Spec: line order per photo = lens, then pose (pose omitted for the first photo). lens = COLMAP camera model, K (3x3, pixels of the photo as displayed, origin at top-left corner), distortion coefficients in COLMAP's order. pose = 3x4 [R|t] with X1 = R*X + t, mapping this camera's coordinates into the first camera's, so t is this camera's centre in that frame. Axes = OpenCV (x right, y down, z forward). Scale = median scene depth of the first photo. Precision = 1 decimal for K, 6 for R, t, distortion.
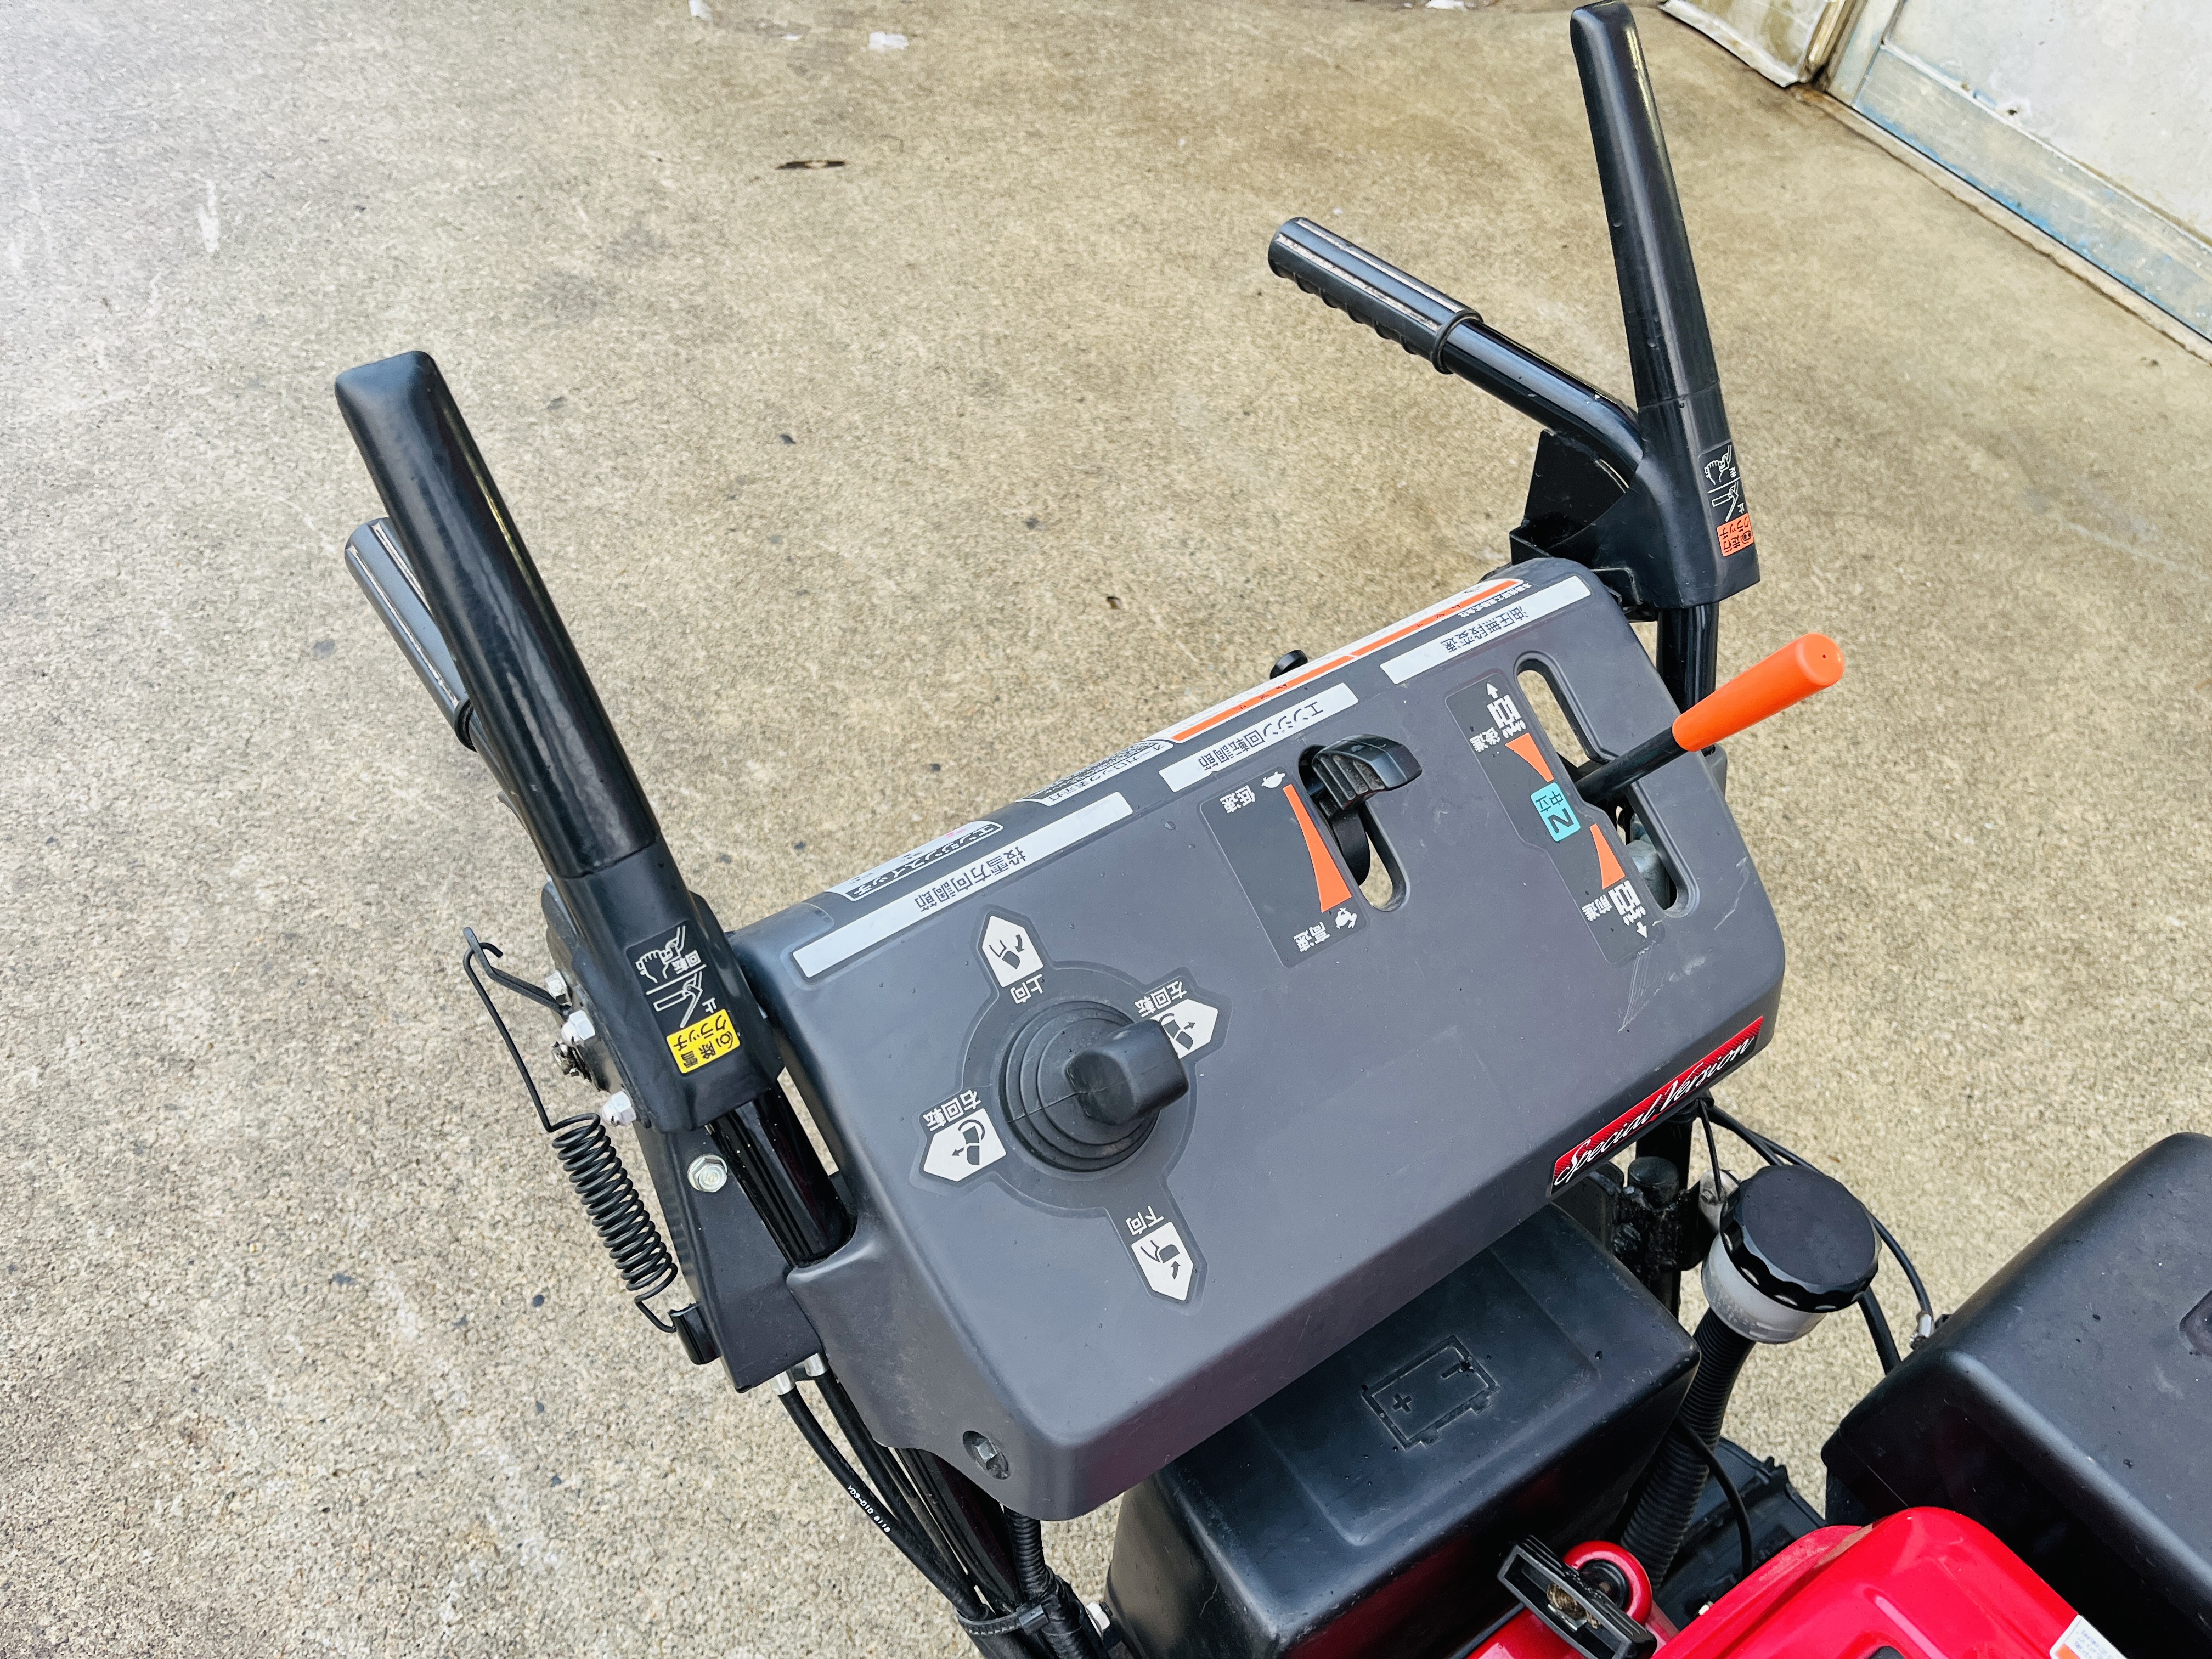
lens RADIAL K [[1677.4, 0, 1120.8], [0, 1677.4, 839.7], [0, 0, 1]] dist [0.057954, -0.075876]
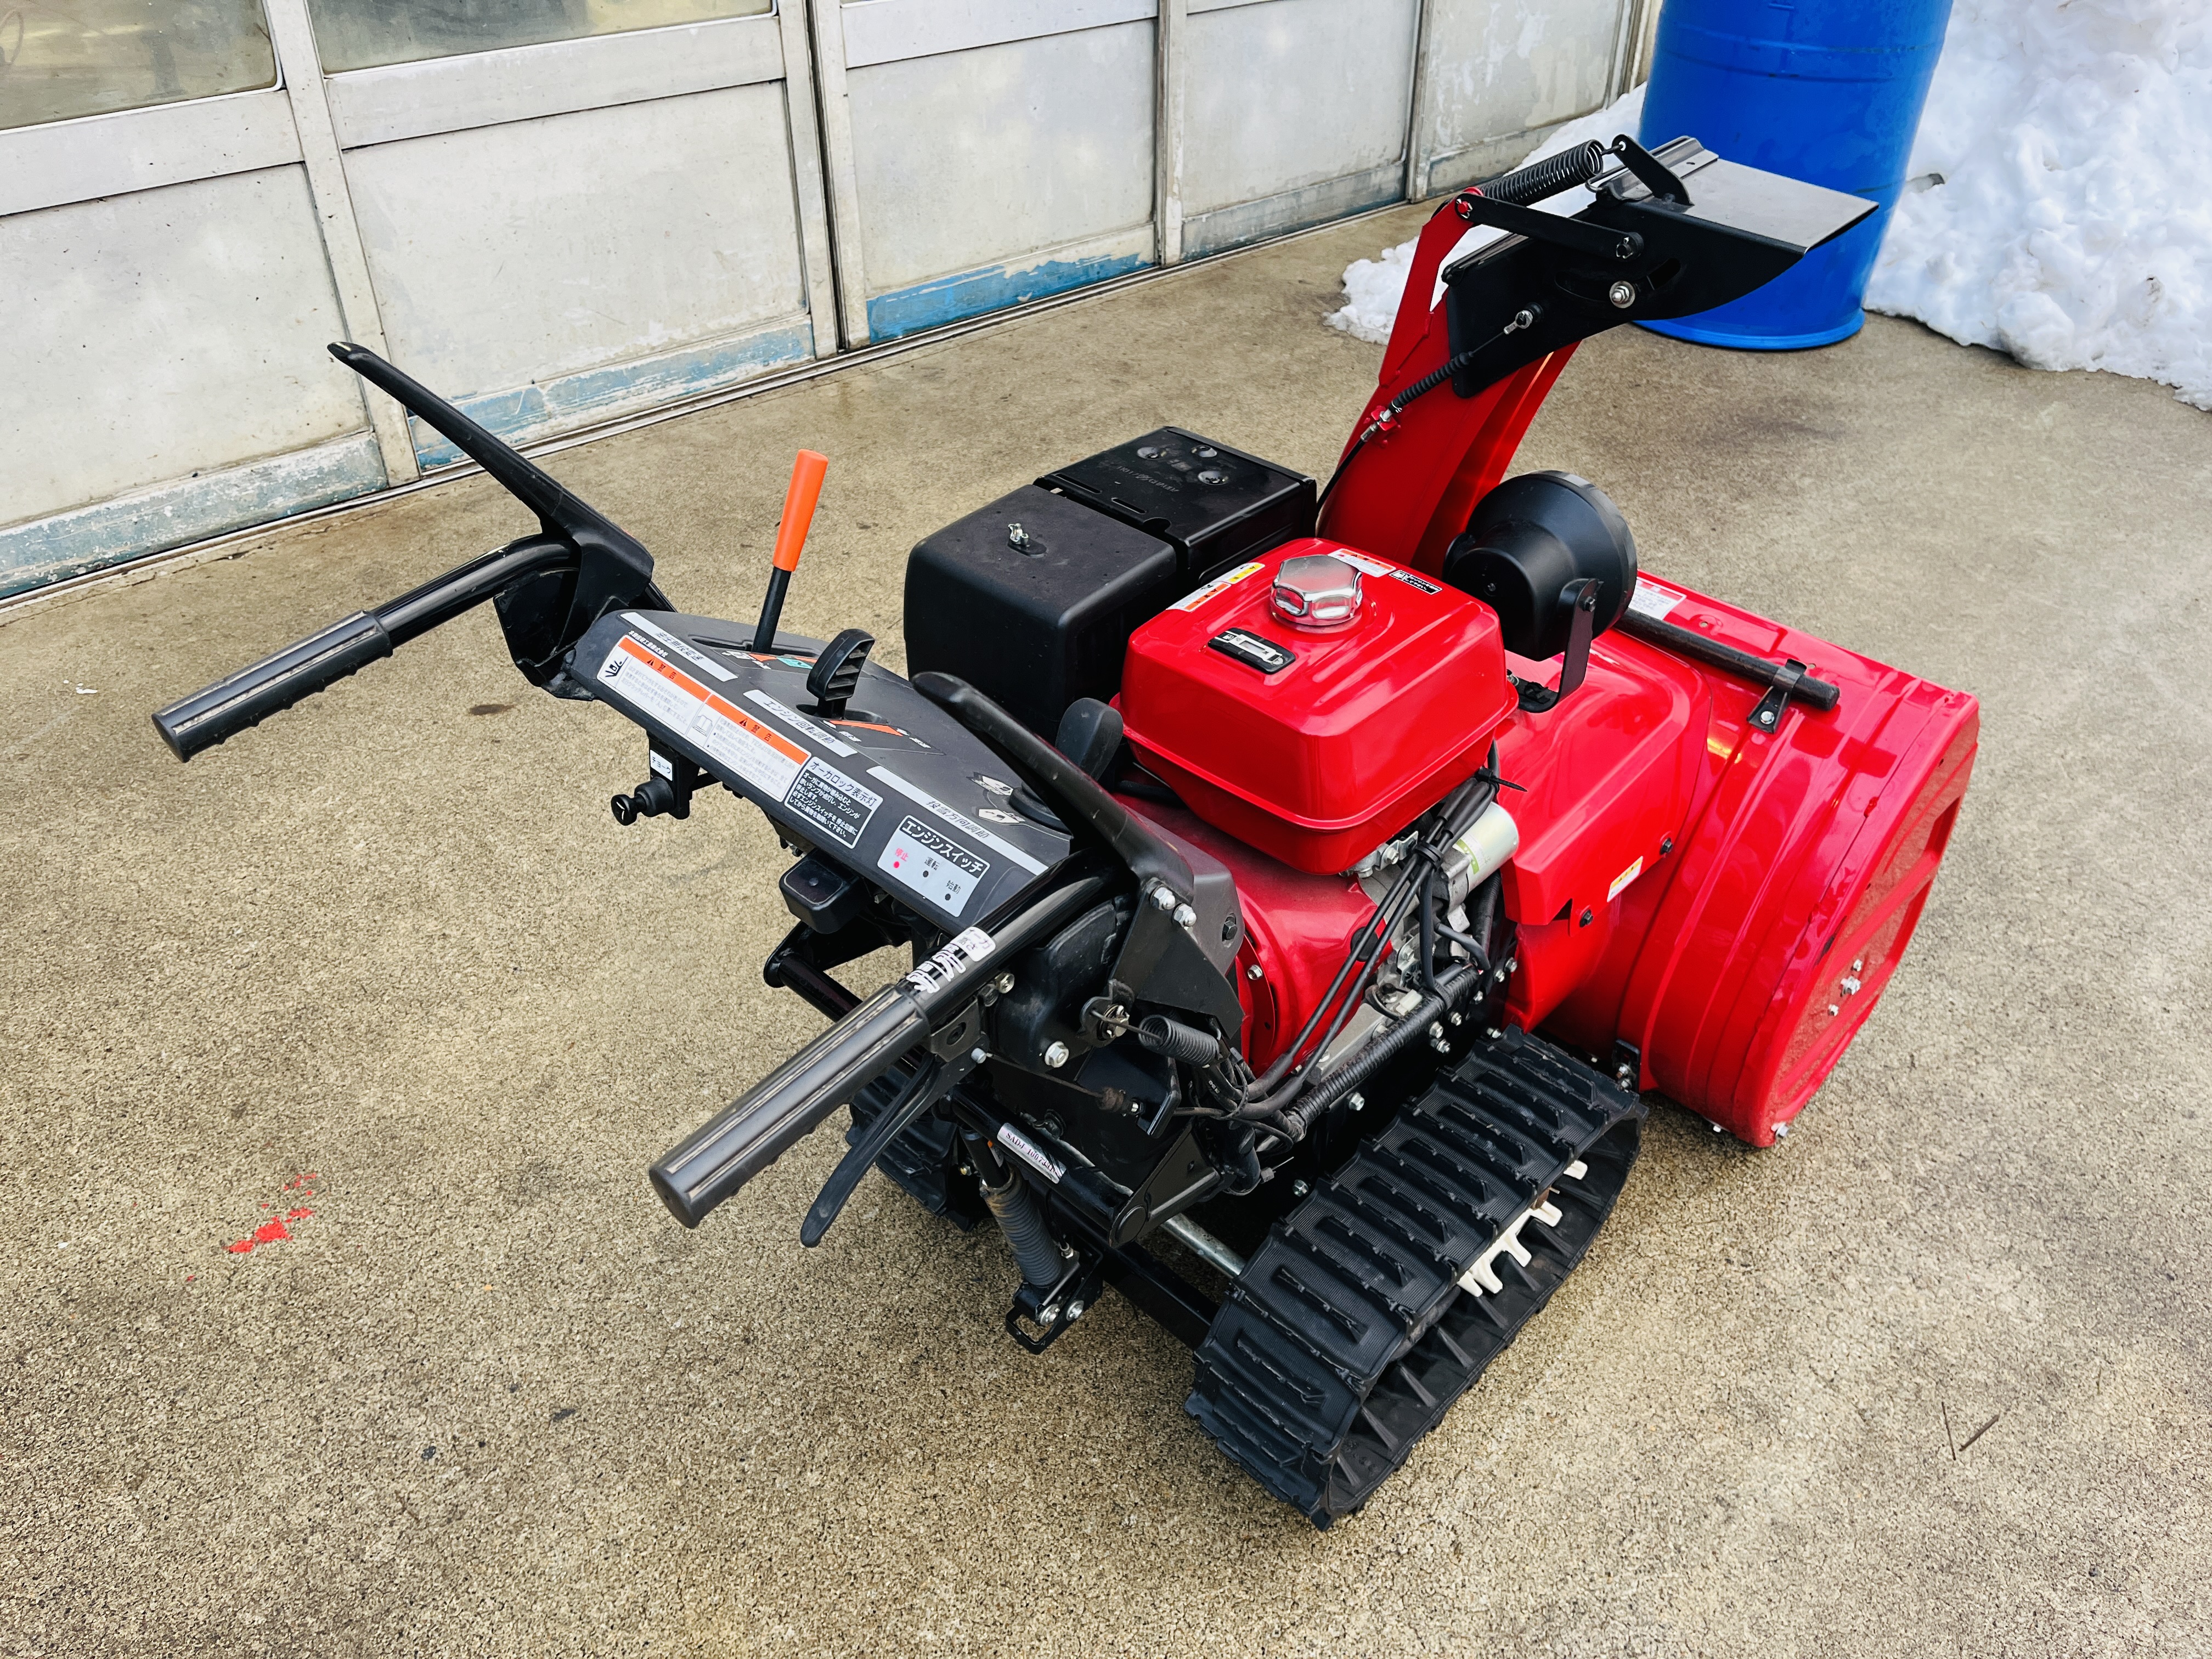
lens RADIAL K [[1677.4, 0, 1106.7], [0, 1677.4, 832.1], [0, 0, 1]] dist [0.057954, -0.075876]
pose [[-0.205918, -0.642332, 0.738247, -0.470707], [0.730515, 0.401064, 0.552717, -0.269245], [-0.651112, 0.653114, 0.386646, 0.130434]]
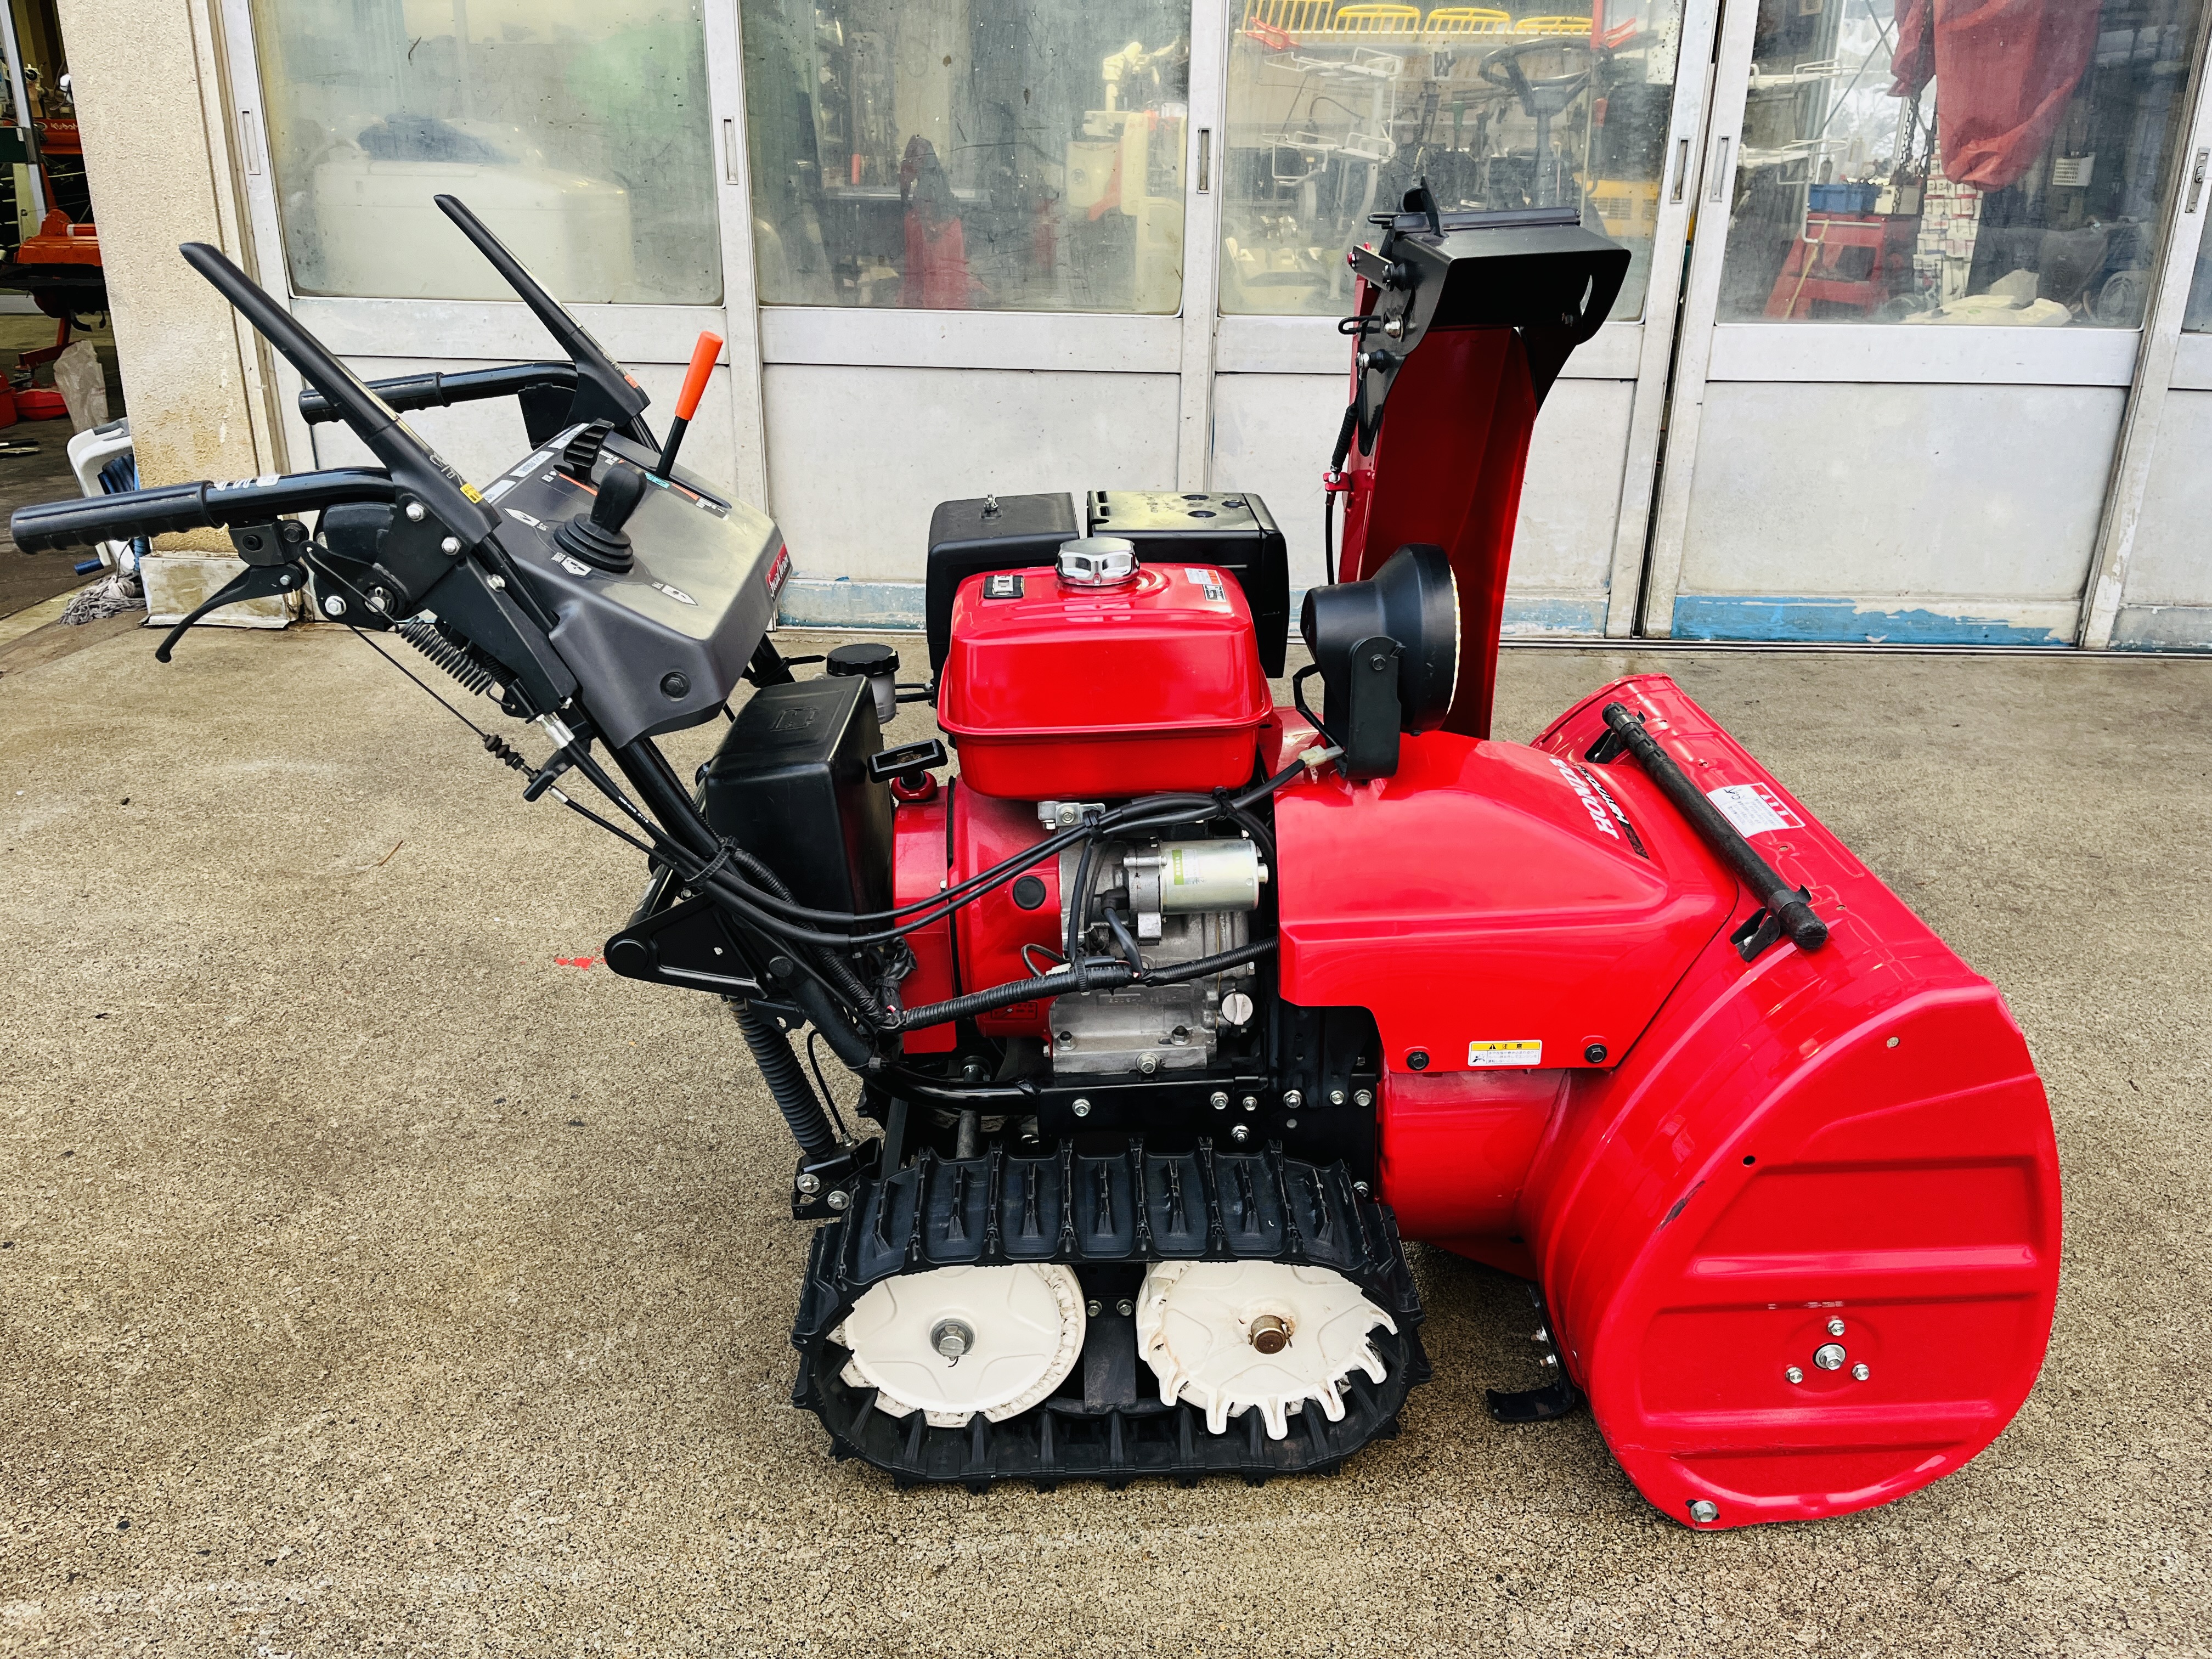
lens RADIAL K [[1677.4, 0, 1120.5], [0, 1677.4, 837.6], [0, 0, 1]] dist [0.057954, -0.075876]
pose [[0.536365, -0.400297, 0.743018, -0.523810], [0.670098, 0.737209, -0.086559, 0.390991], [-0.513110, 0.544322, 0.663651, -0.208108]]
